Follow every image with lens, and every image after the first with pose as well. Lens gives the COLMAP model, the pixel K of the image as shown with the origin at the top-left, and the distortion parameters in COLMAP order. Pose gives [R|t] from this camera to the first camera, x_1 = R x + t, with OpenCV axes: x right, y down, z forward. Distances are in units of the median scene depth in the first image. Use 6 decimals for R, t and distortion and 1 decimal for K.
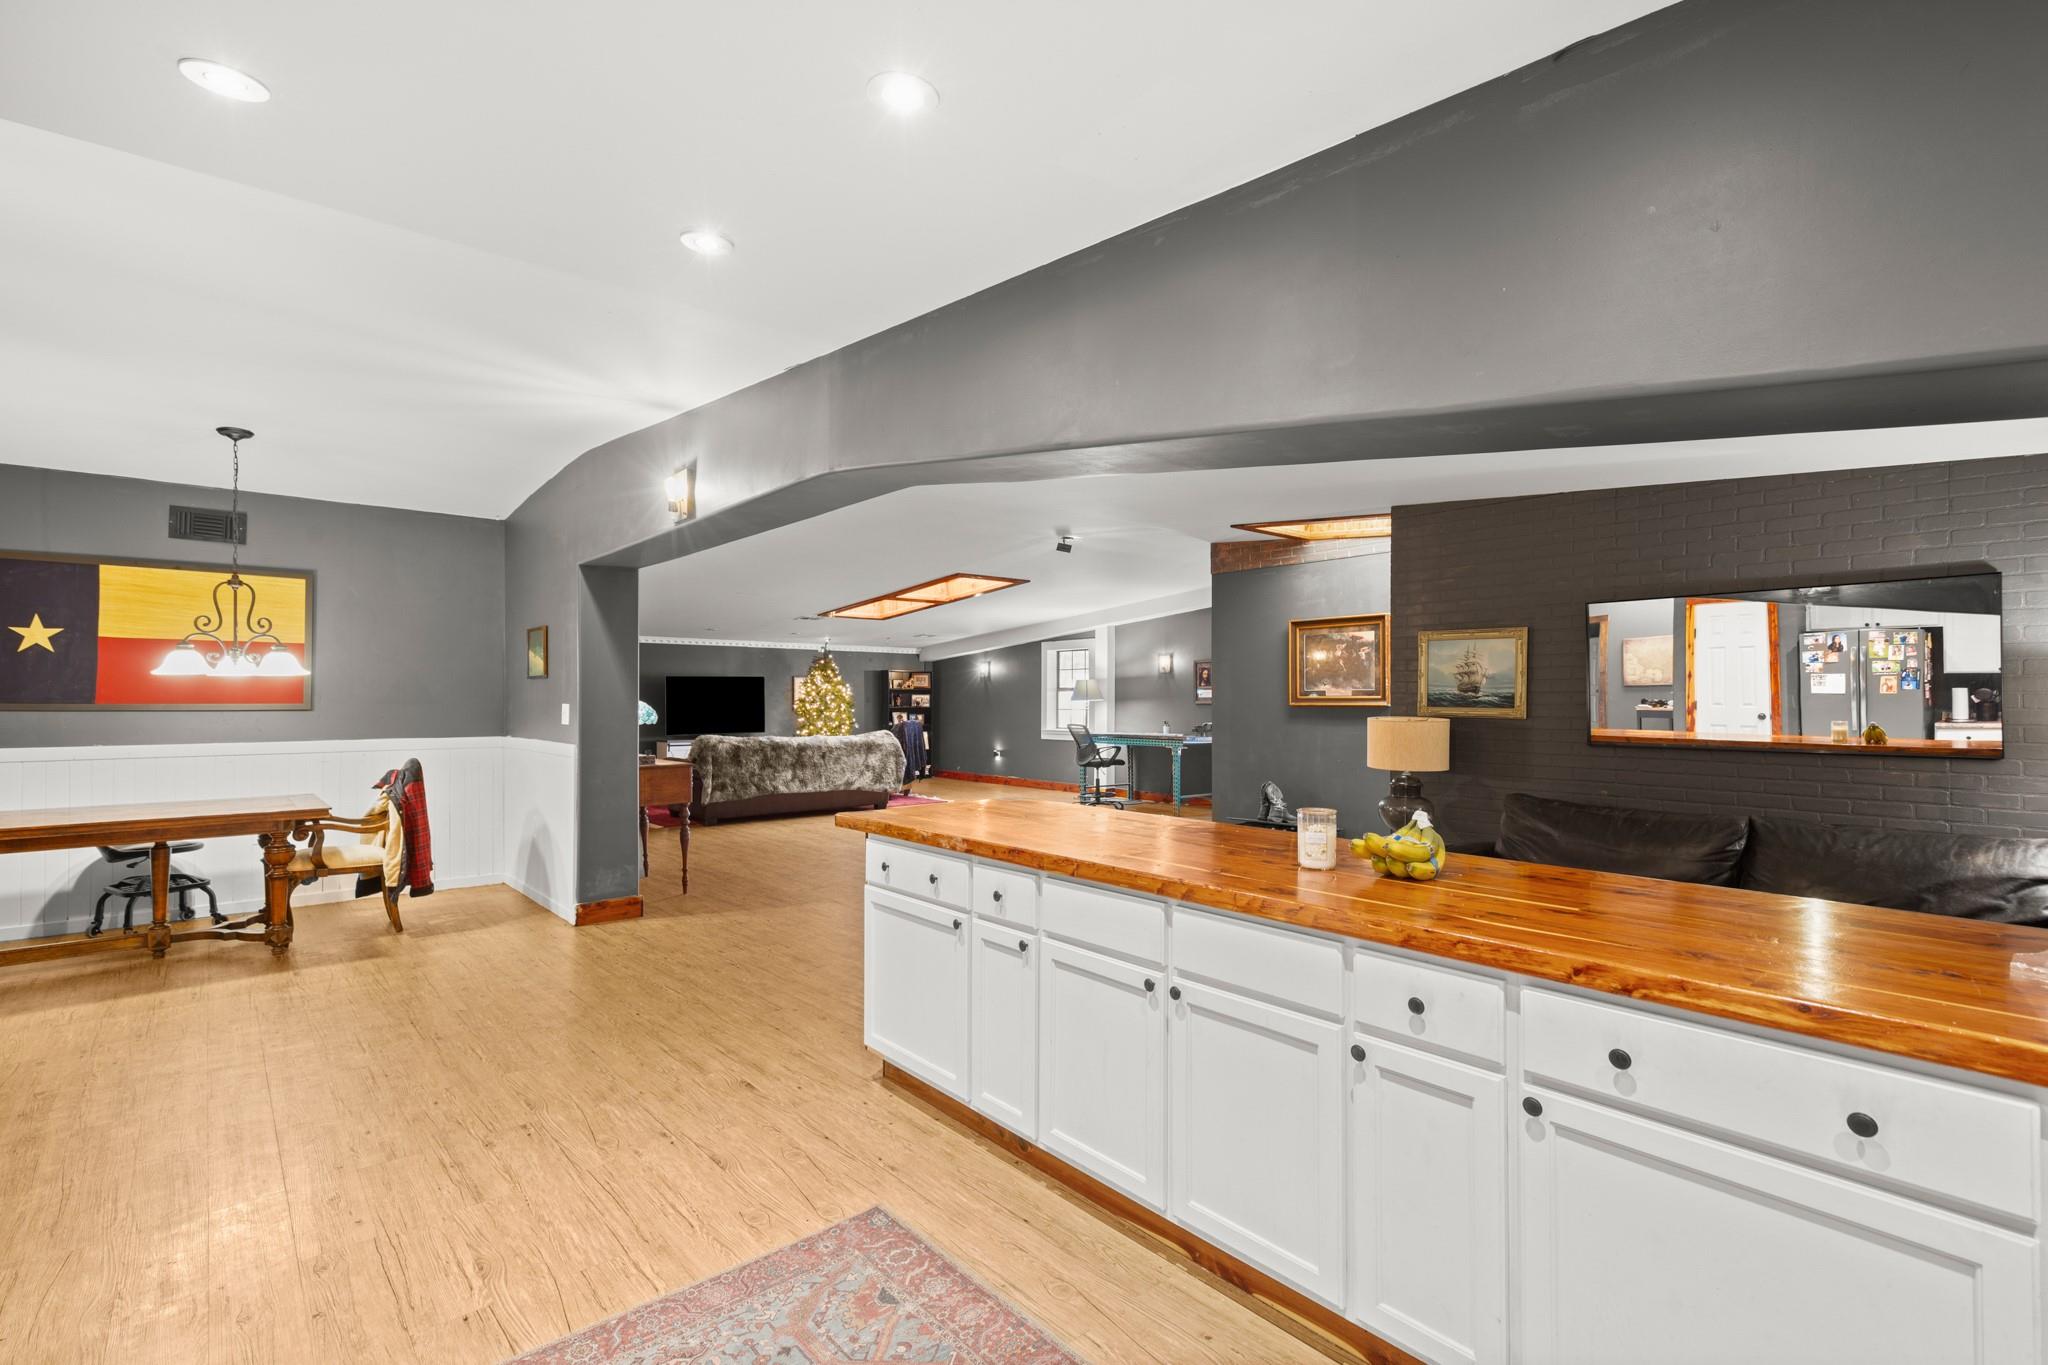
lens RADIAL K [[927.8, 0, 1068.7], [0, 927.8, 689.7], [0, 0, 1]] dist [-0.005567, -0.000603]
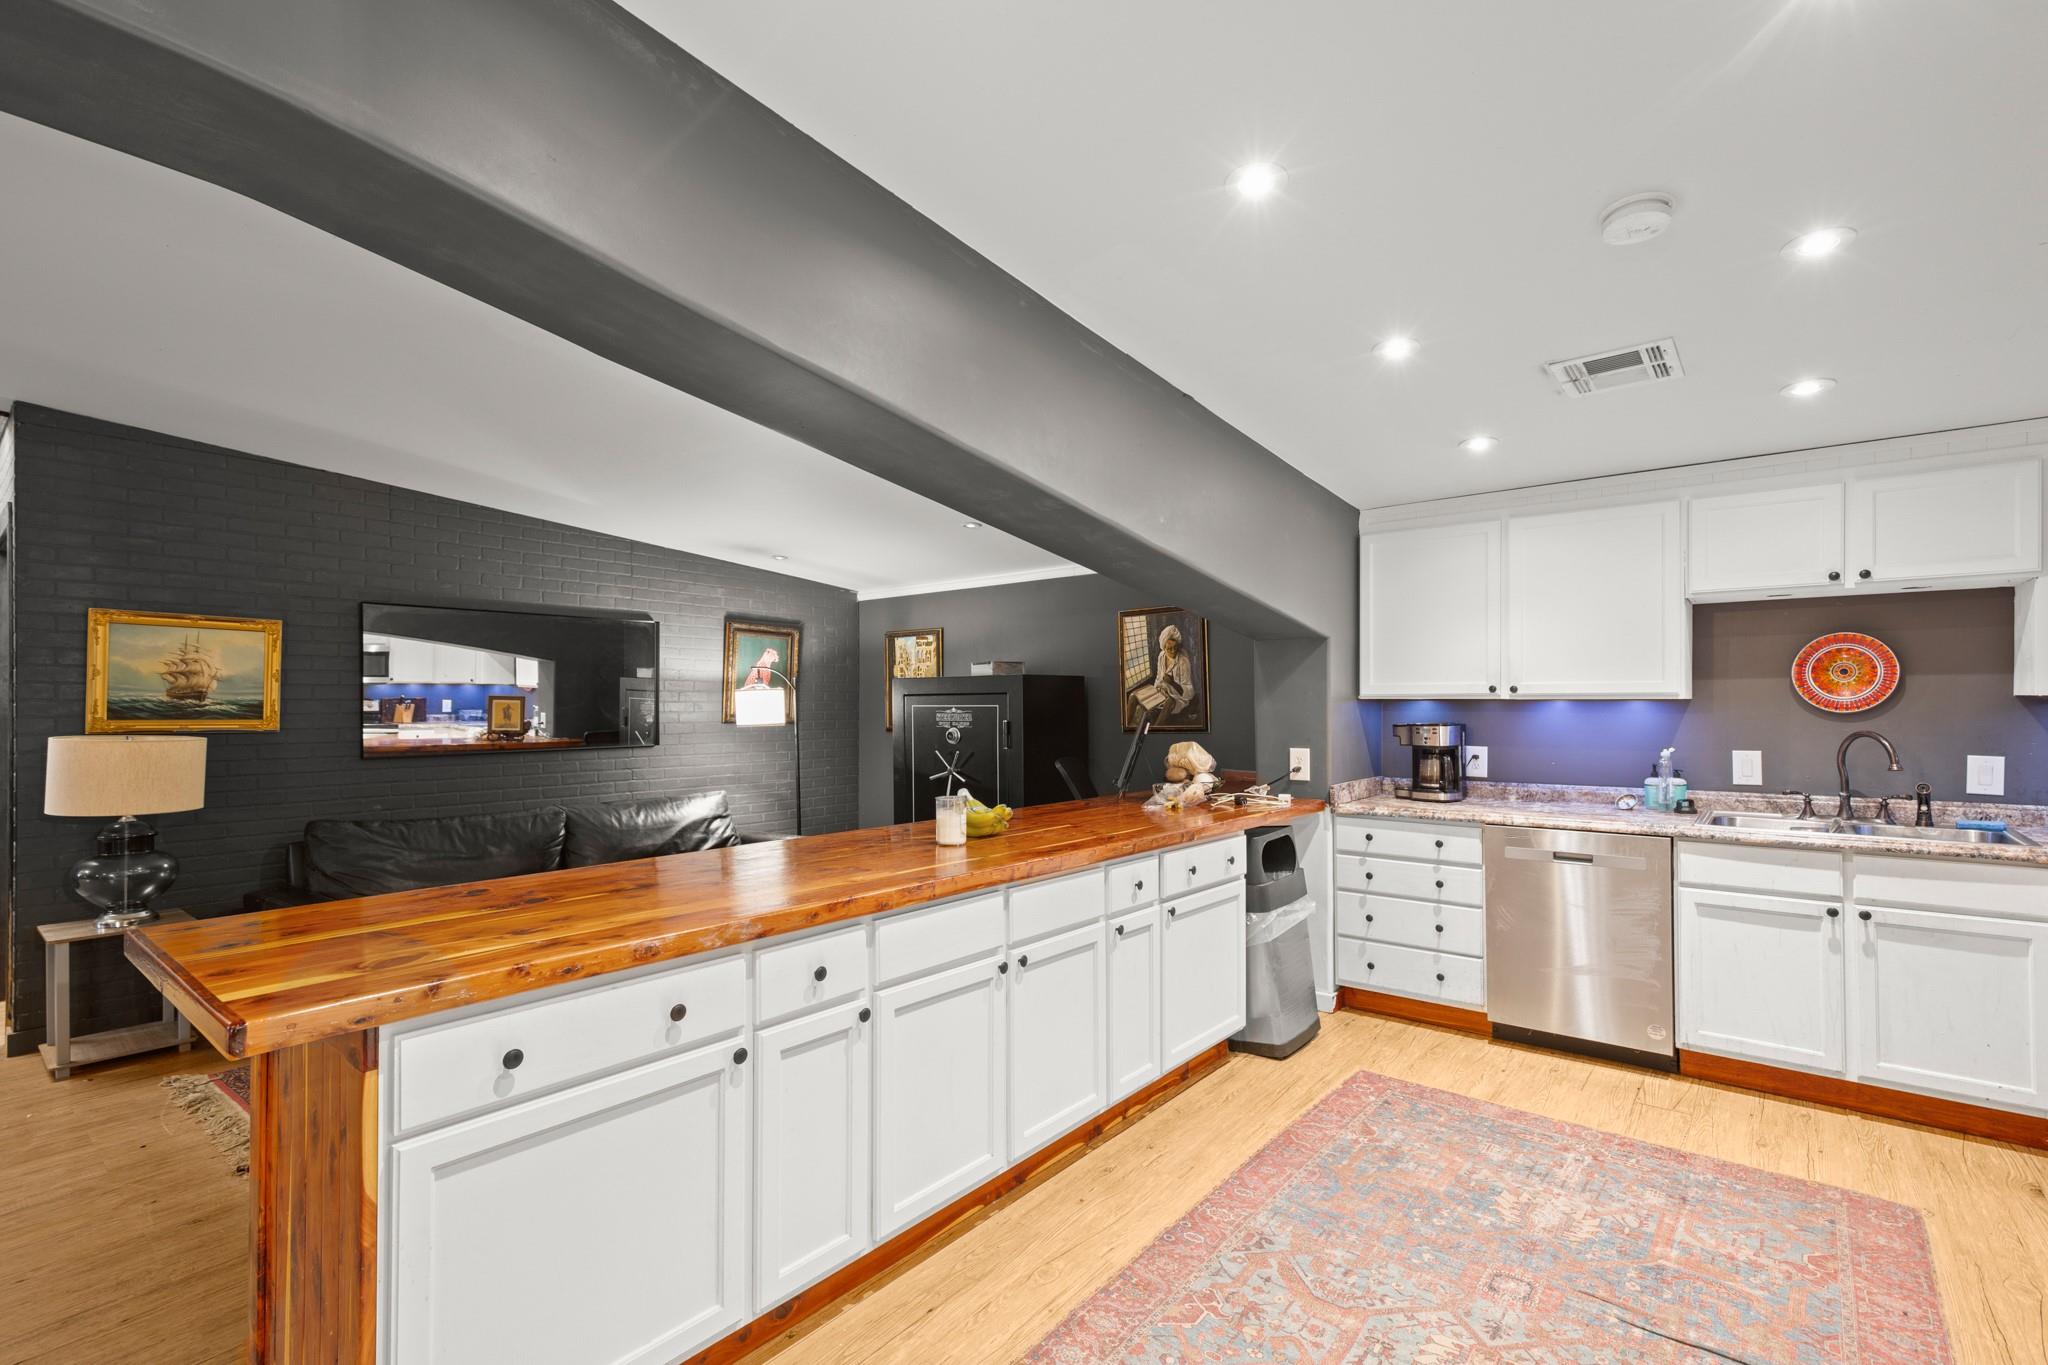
lens RADIAL K [[927.8, 0, 1026.6], [0, 927.8, 694.7], [0, 0, 1]] dist [-0.005567, -0.000603]
pose [[-0.152019, 0.012893, 0.988293, -0.526328], [-0.007841, 0.999868, -0.014250, 0.006021], [-0.988346, -0.009916, -0.151898, 0.599396]]
